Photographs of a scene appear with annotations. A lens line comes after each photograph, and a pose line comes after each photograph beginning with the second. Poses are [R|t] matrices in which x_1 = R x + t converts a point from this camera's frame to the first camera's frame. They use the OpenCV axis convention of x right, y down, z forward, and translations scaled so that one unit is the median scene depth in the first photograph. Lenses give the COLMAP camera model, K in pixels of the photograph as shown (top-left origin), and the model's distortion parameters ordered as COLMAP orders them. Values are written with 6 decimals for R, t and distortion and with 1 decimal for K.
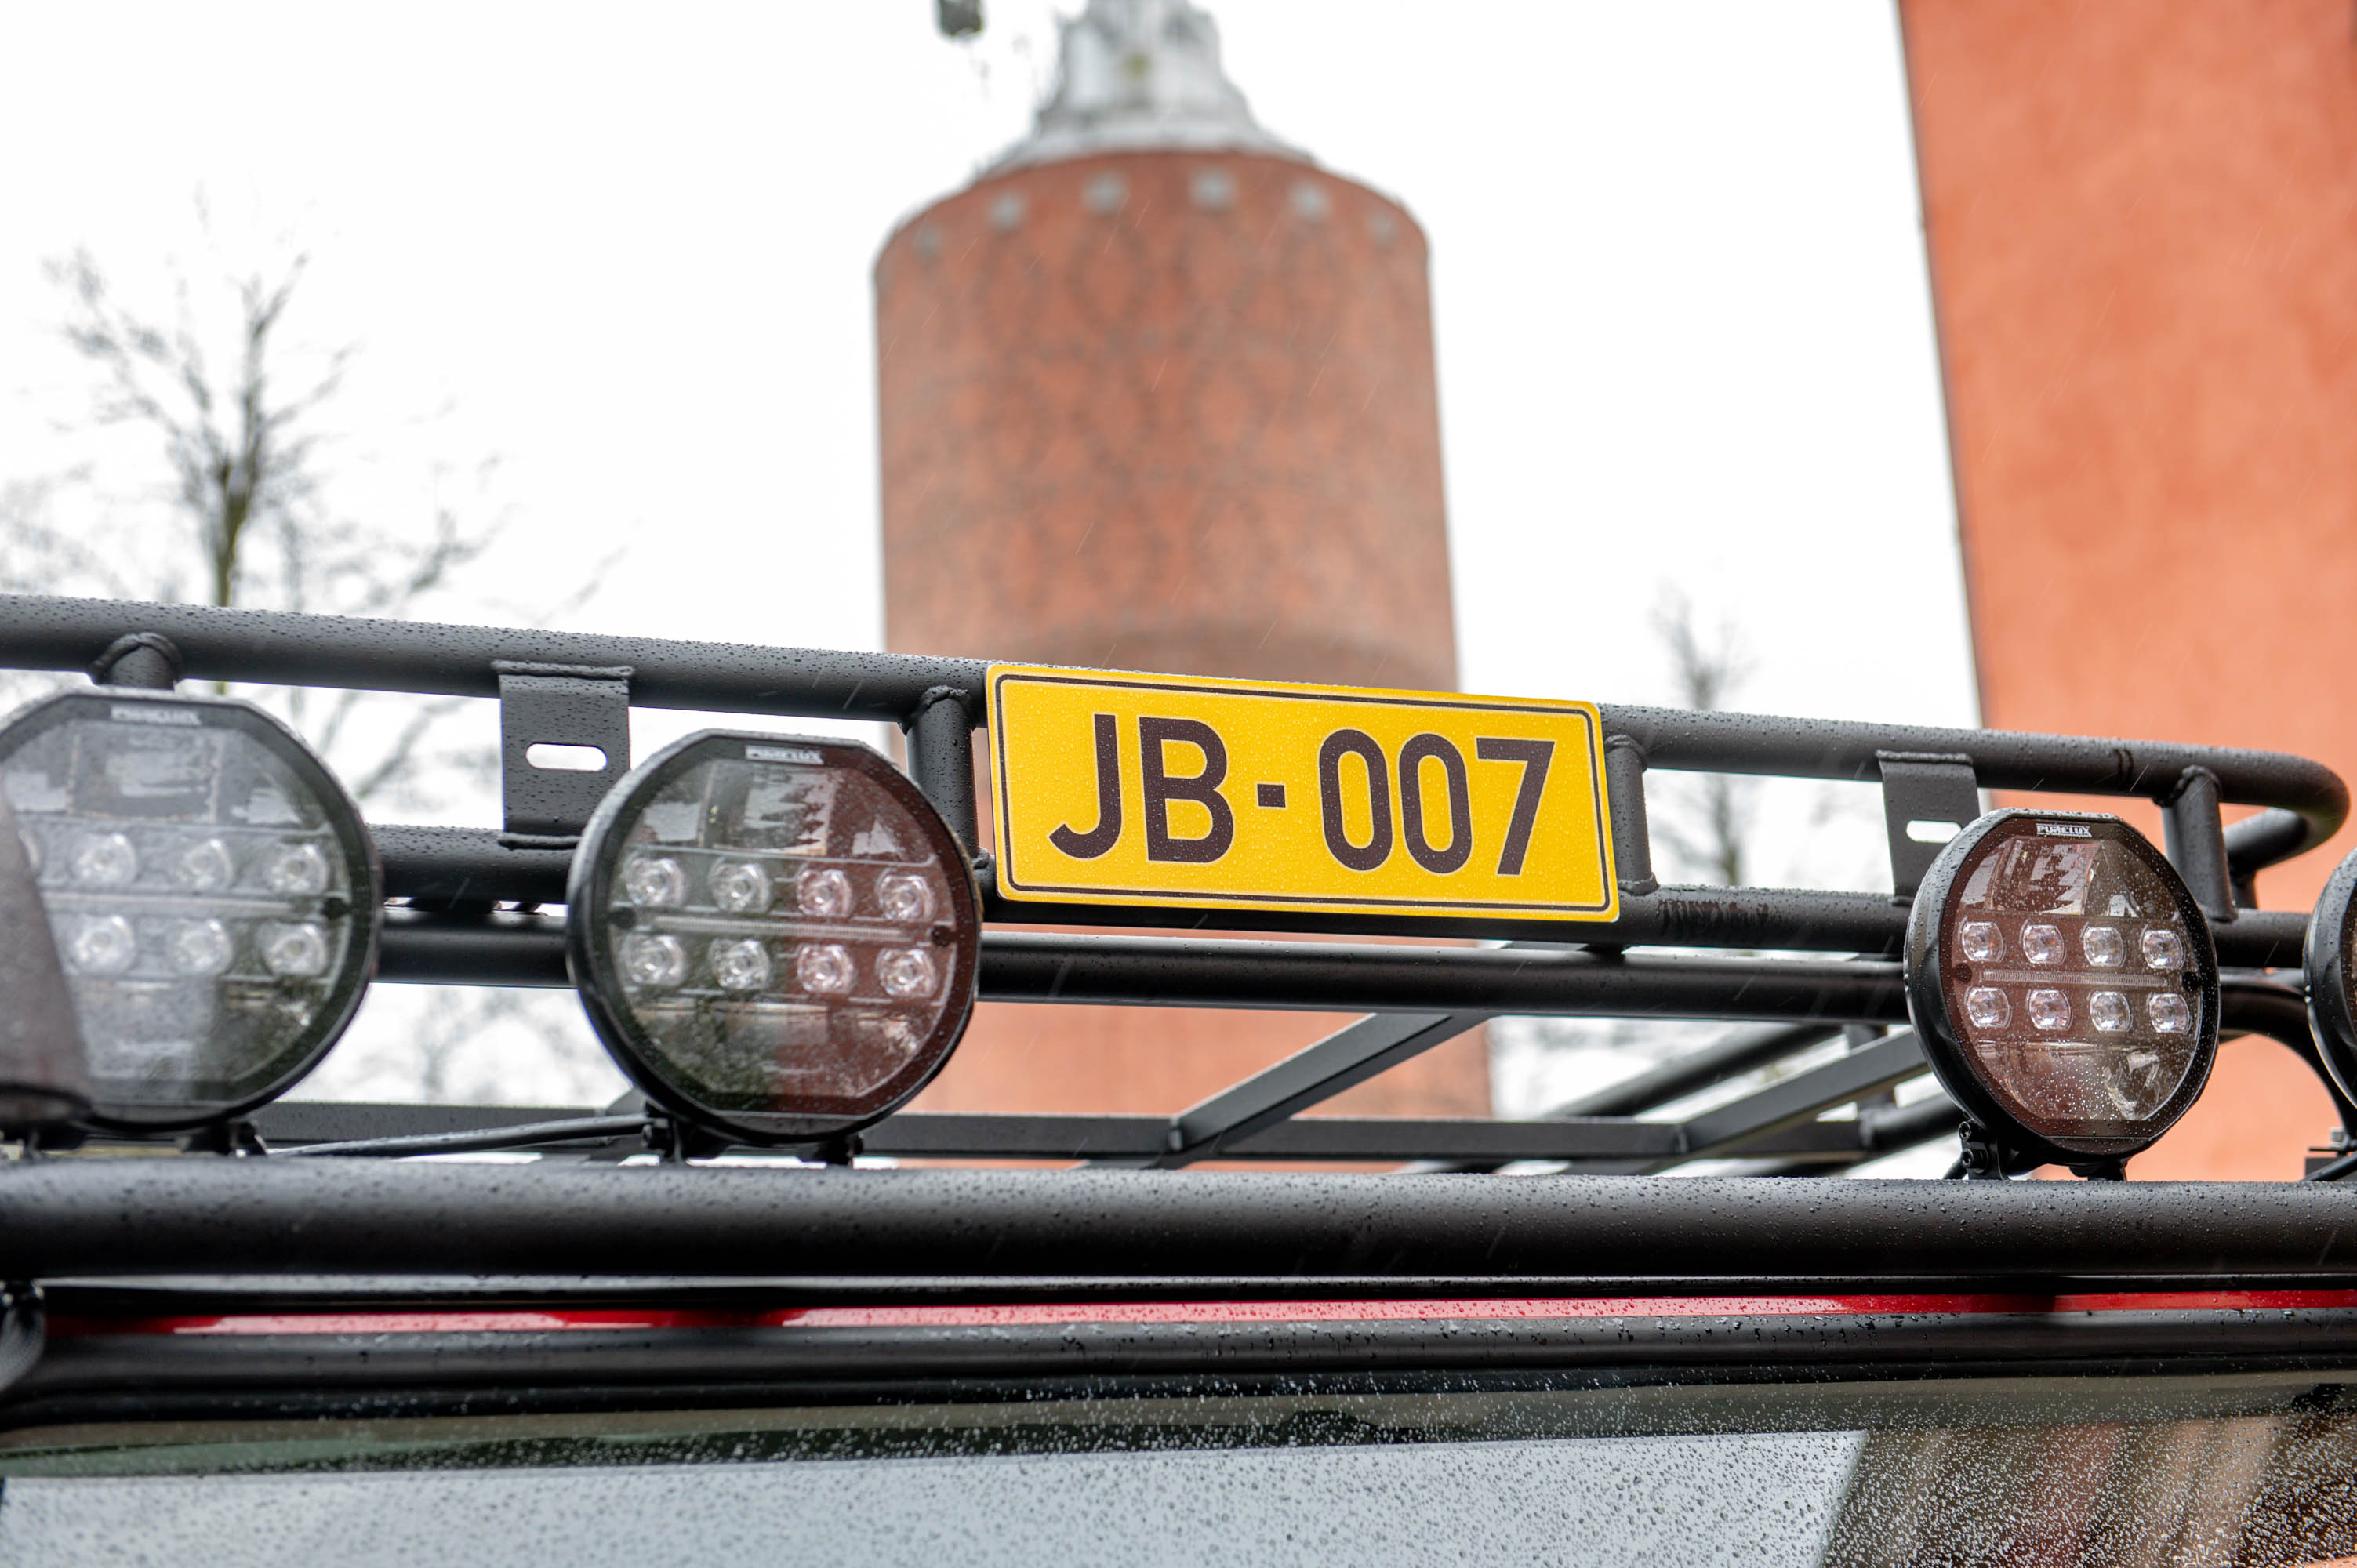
lens RADIAL K [[3905.6, 0, 1177.6], [0, 3905.6, 785.2], [0, 0, 1]] dist [-0.029302, 0.000000]
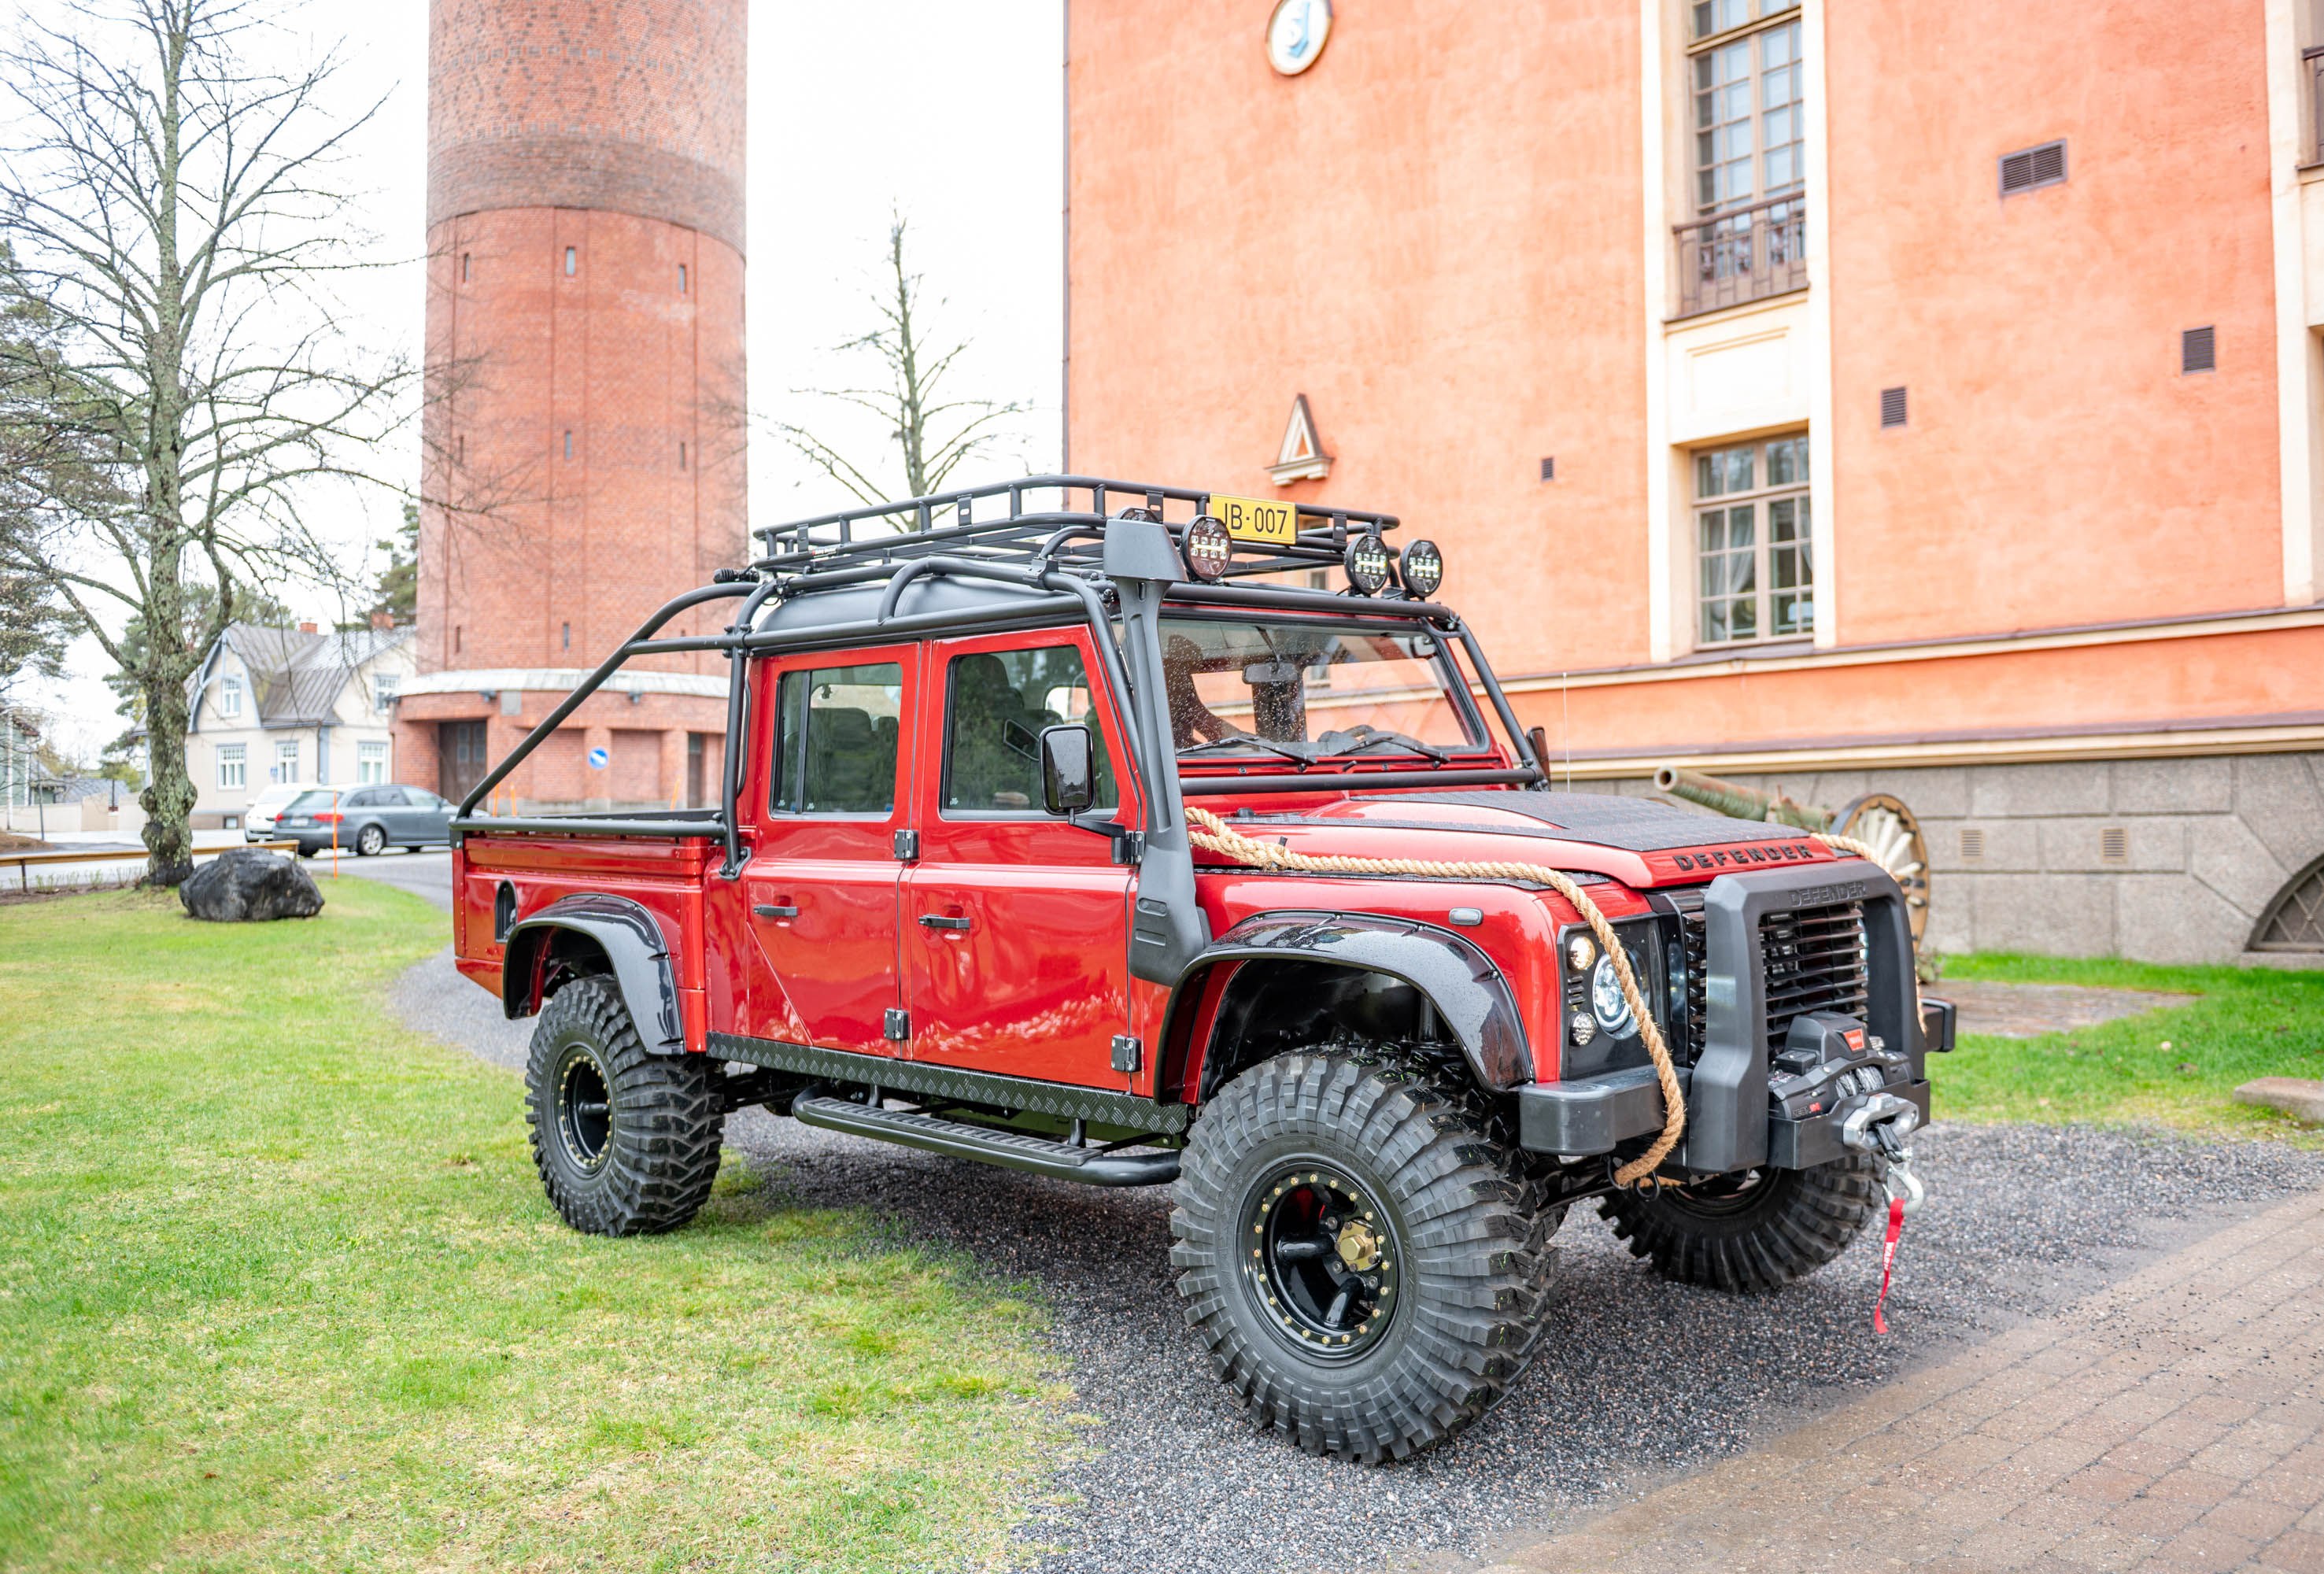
lens RADIAL K [[1988.5, 0, 1163.6], [0, 1988.5, 783.5], [0, 0, 1]] dist [-0.012044, -0.010218]
pose [[0.941852, 0.055628, 0.331392, -0.121636], [-0.143004, 0.958793, 0.245489, -0.037865], [-0.304080, -0.278605, 0.910996, -0.198485]]
